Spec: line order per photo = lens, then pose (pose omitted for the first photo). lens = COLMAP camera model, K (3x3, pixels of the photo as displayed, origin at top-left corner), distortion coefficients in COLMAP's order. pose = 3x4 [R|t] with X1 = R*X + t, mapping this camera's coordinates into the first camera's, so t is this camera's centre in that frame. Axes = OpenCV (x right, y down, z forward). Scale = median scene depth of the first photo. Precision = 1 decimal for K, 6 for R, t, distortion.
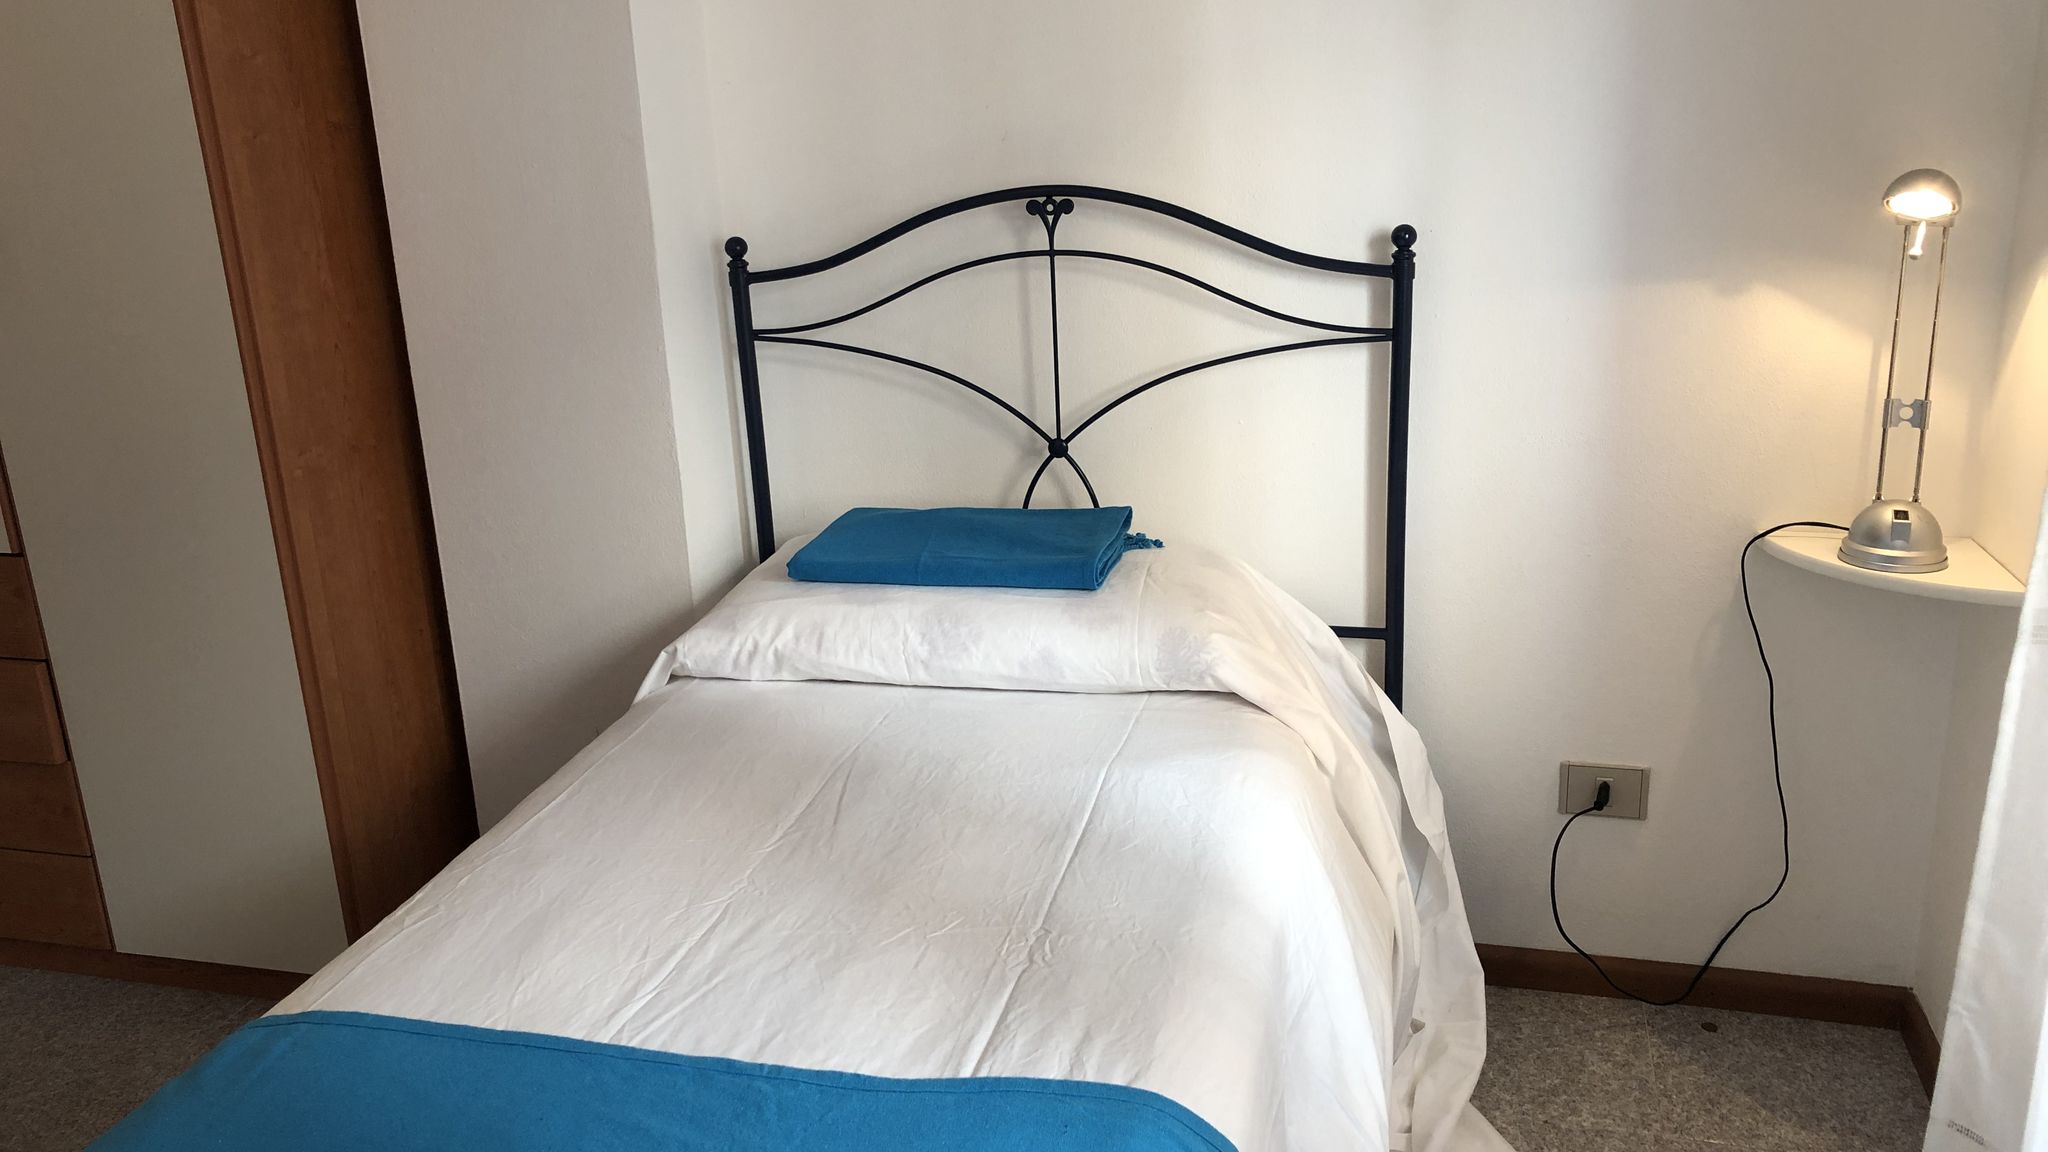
lens RADIAL K [[1651.6, 0, 1017.5], [0, 1651.6, 571.6], [0, 0, 1]] dist [0.036576, -0.038900]
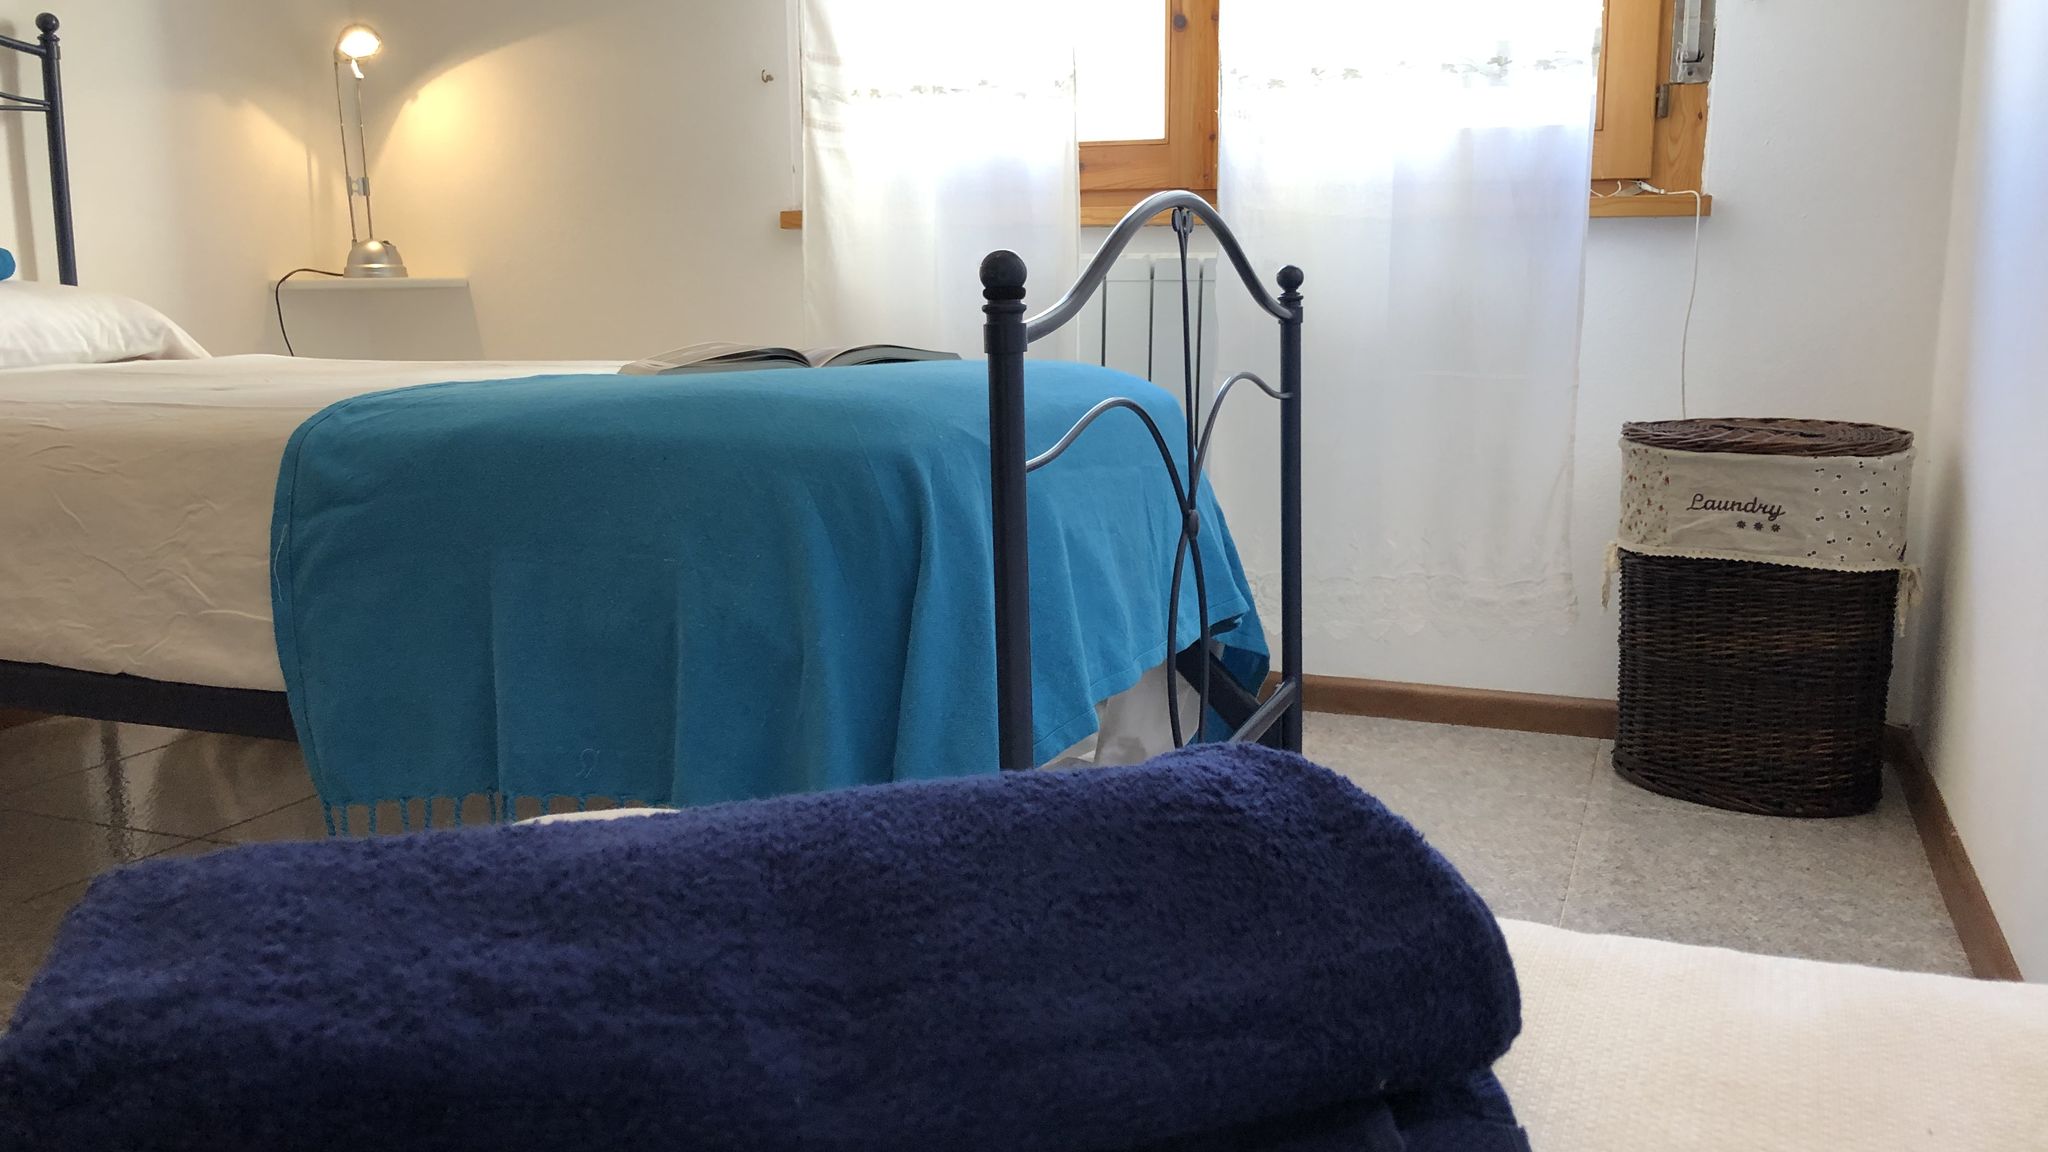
lens RADIAL K [[1680.7, 0, 1028.8], [0, 1680.7, 578.6], [0, 0, 1]] dist [0.008585, -0.004812]
pose [[0.093942, -0.130686, 0.986963, -0.929111], [0.275422, 0.956068, 0.100380, 0.250215], [-0.956722, 0.262402, 0.125809, 0.249334]]
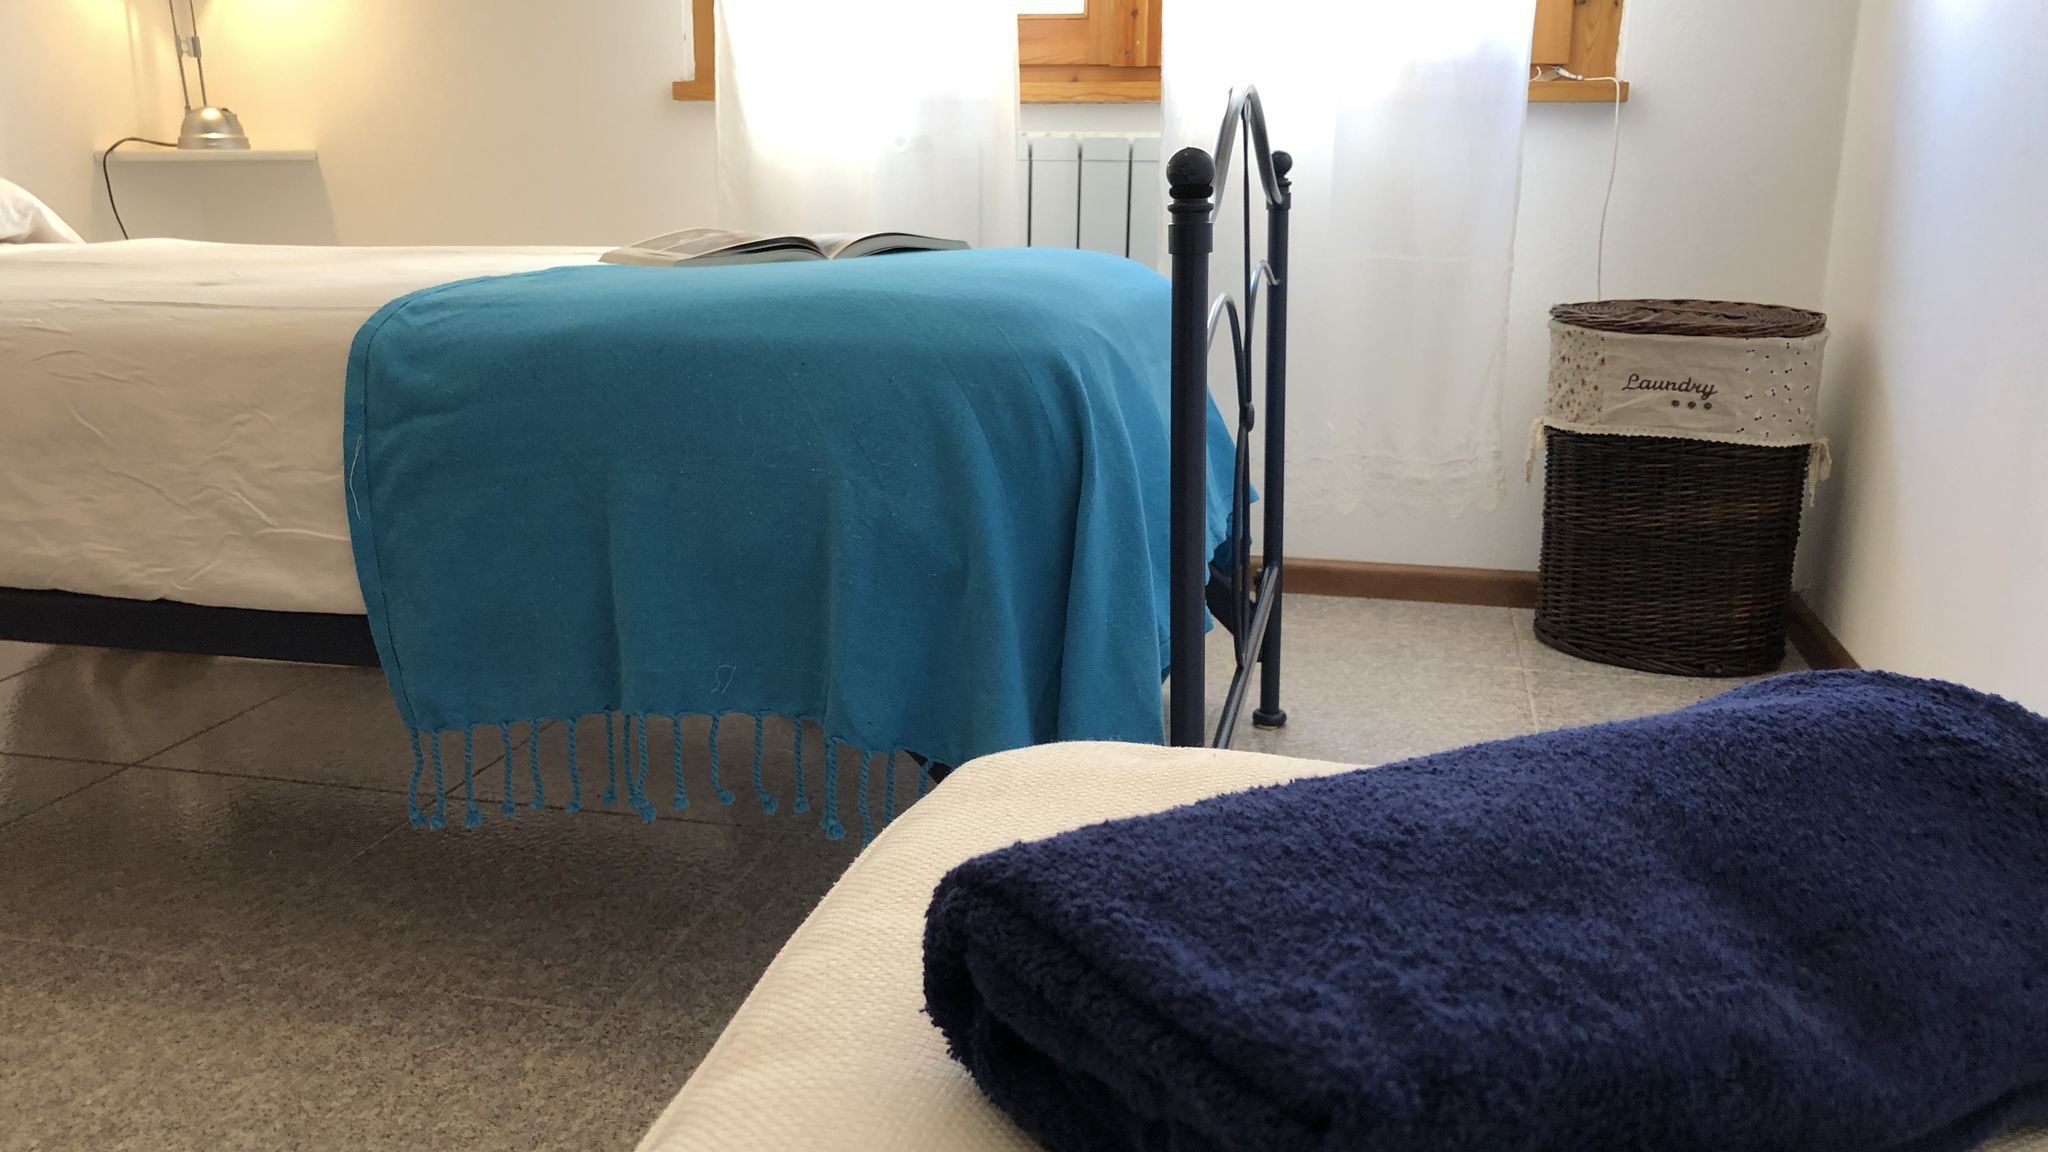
lens RADIAL K [[1682.3, 0, 1010.9], [0, 1682.3, 575.5], [0, 0, 1]] dist [-0.014990, 0.053471]
pose [[-0.053999, -0.204941, 0.977284, -0.924588], [0.275000, 0.937812, 0.211859, 0.201602], [-0.959927, 0.280193, 0.005718, 0.381839]]
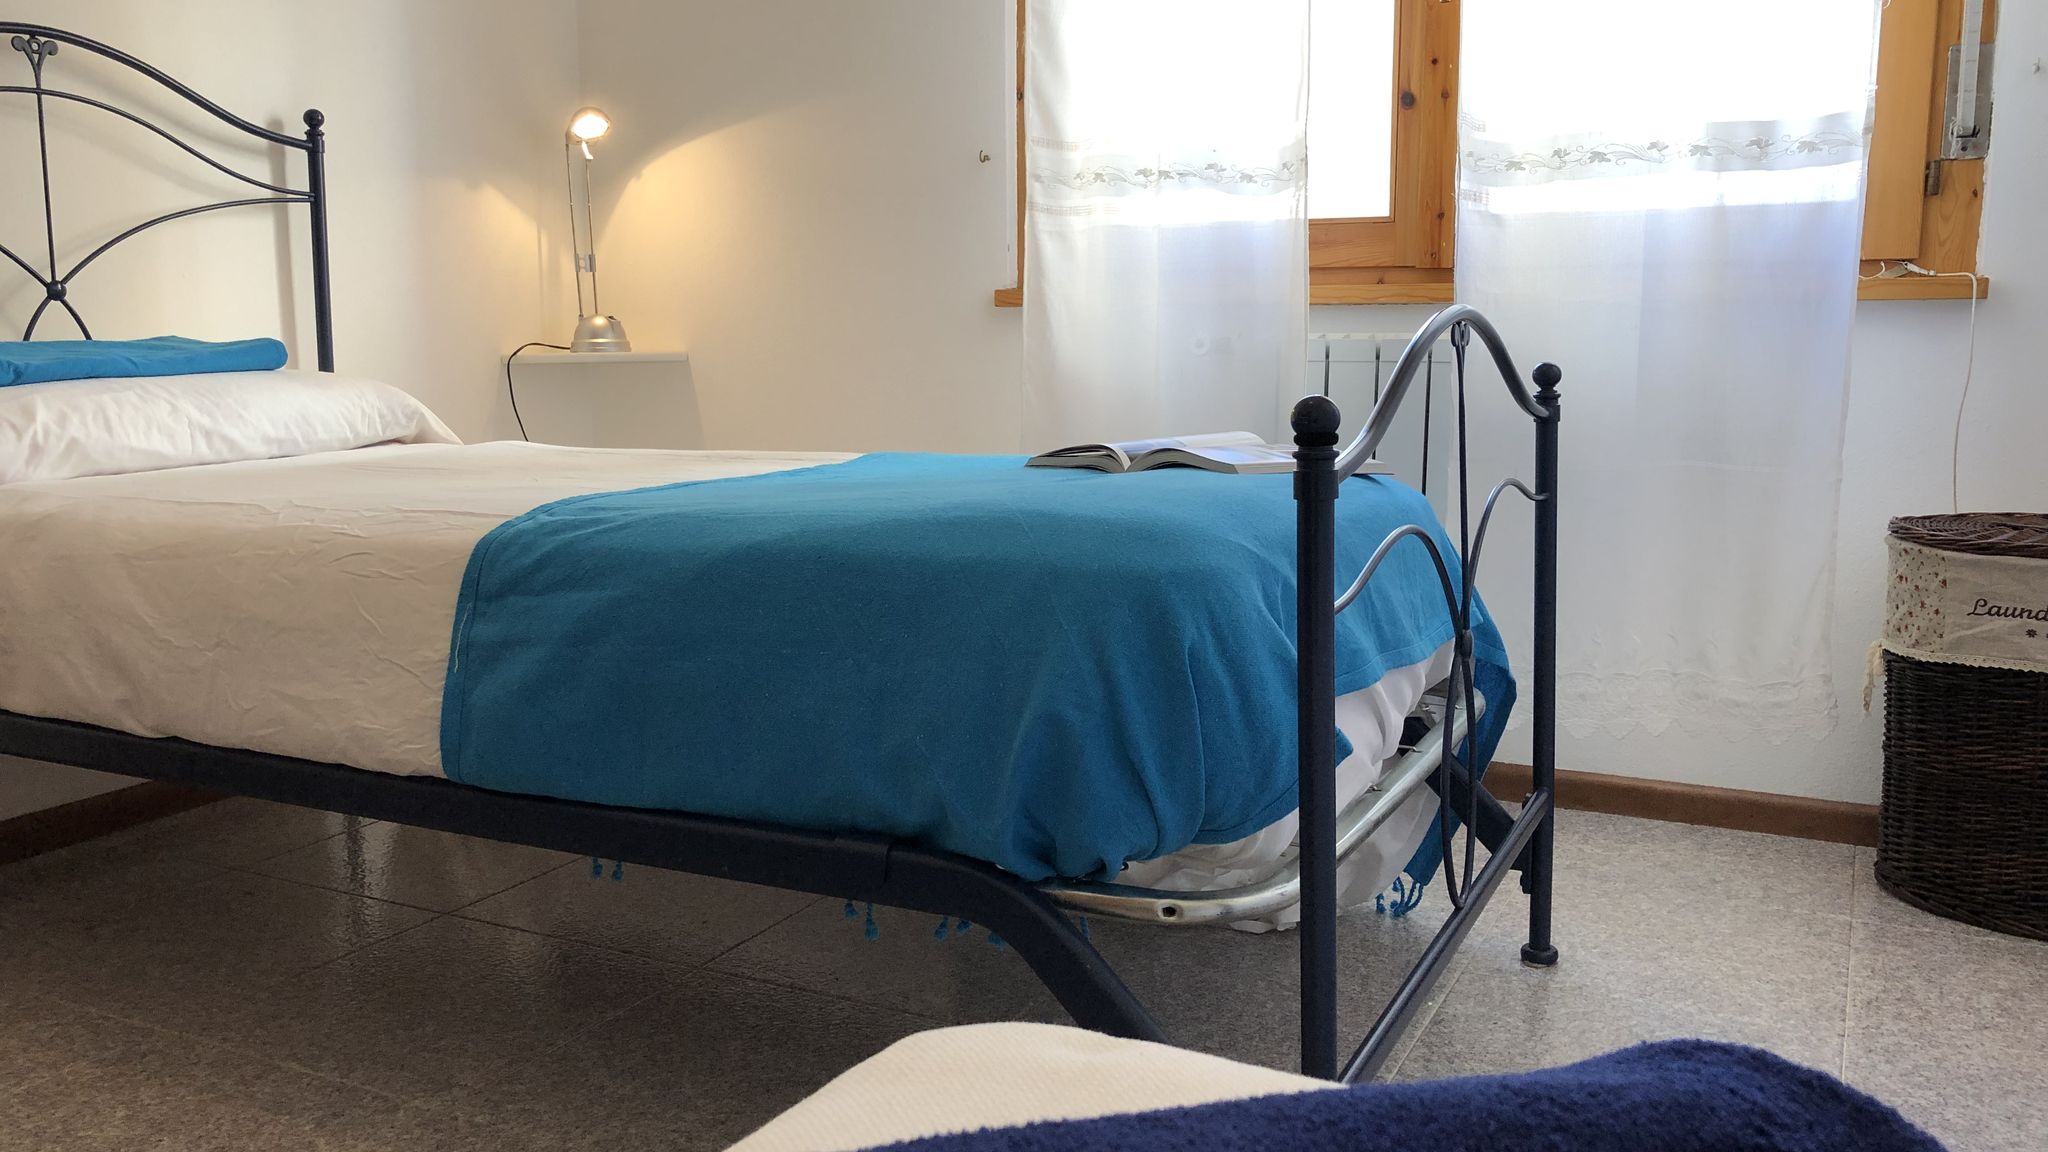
lens RADIAL K [[1682.3, 0, 1010.9], [0, 1682.3, 575.5], [0, 0, 1]] dist [-0.014990, 0.053471]
pose [[0.193264, -0.107800, 0.975207, -0.922032], [0.269316, 0.961597, 0.052923, 0.203437], [-0.943461, 0.252411, 0.214875, 0.287994]]
